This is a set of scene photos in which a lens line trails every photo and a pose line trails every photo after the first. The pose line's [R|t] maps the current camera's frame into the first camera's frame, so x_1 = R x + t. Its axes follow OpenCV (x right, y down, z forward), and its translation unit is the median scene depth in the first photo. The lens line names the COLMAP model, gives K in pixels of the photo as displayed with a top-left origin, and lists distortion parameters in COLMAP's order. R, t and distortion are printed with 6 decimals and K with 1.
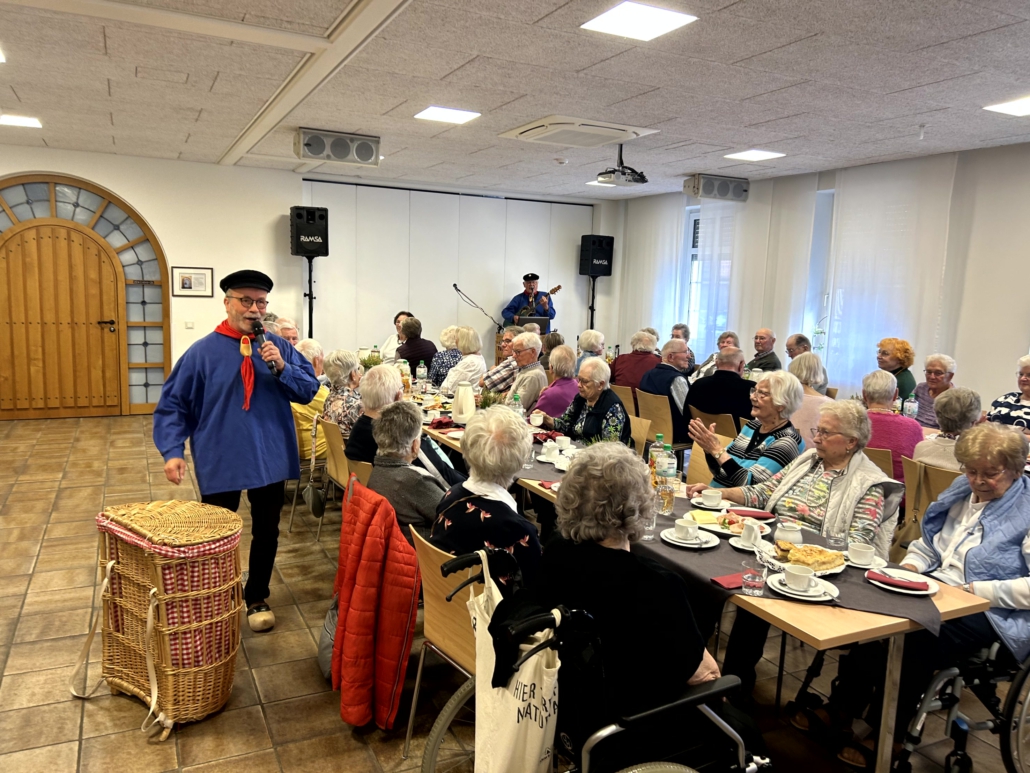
lens RADIAL K [[793.5, 0, 515.0], [0, 793.5, 386.5], [0, 0, 1]] dist [0.009455, 0.001652]
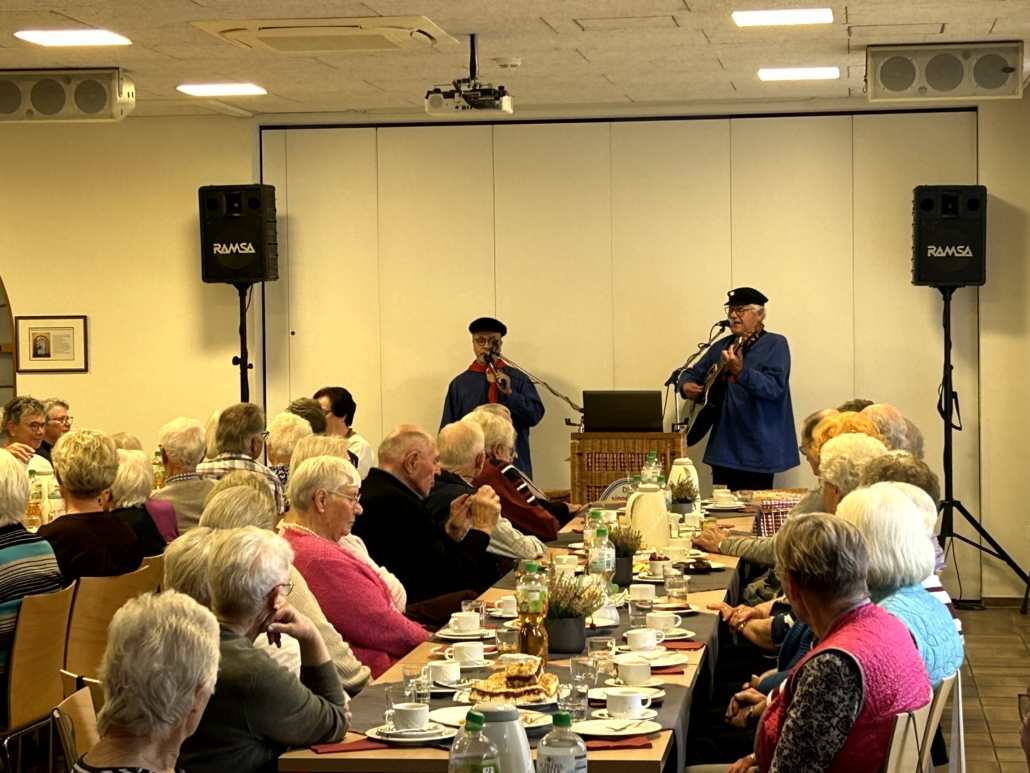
lens RADIAL K [[2522.8, 0, 515.0], [0, 2522.8, 386.5], [0, 0, 1]] dist [0.136591, 0.184890]
pose [[0.828266, -0.032200, -0.559409, 0.787636], [-0.028186, 0.994689, -0.098989, 0.053403], [0.559626, 0.097757, 0.822960, -0.201245]]
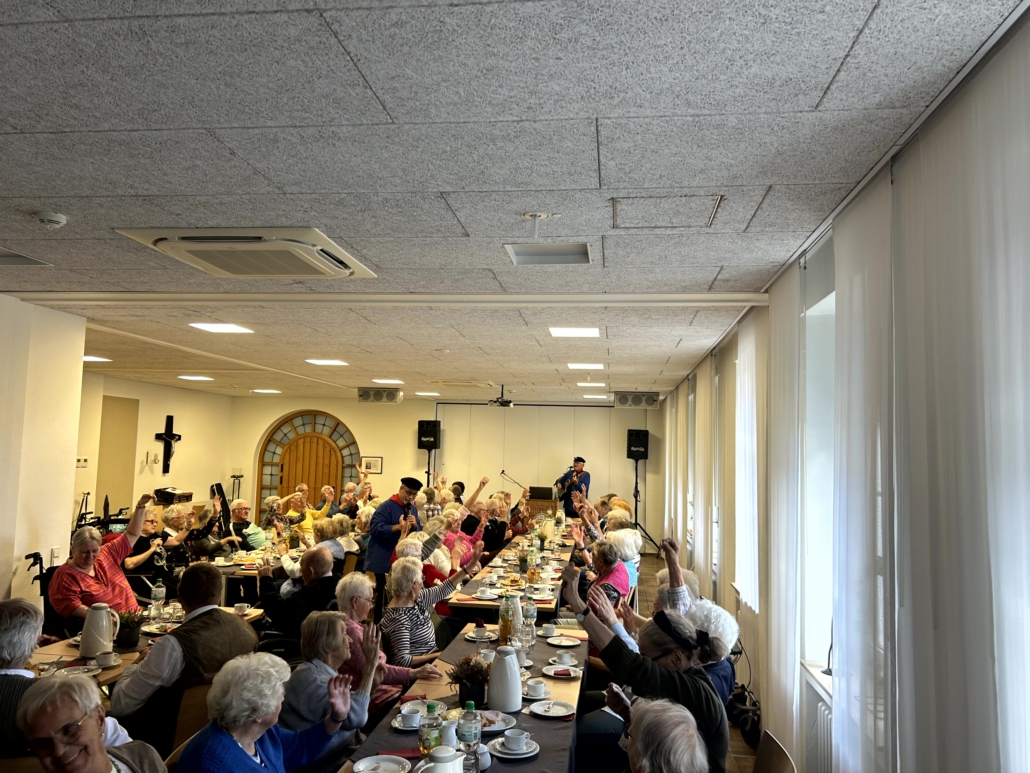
lens RADIAL K [[782.9, 0, 515.0], [0, 782.9, 386.5], [0, 0, 1]] dist [0.090099, 0.000388]
pose [[0.837276, -0.059057, -0.543581, 0.828083], [-0.065445, 0.976179, -0.206860, 0.038967], [0.542849, 0.208773, 0.813467, -0.285684]]
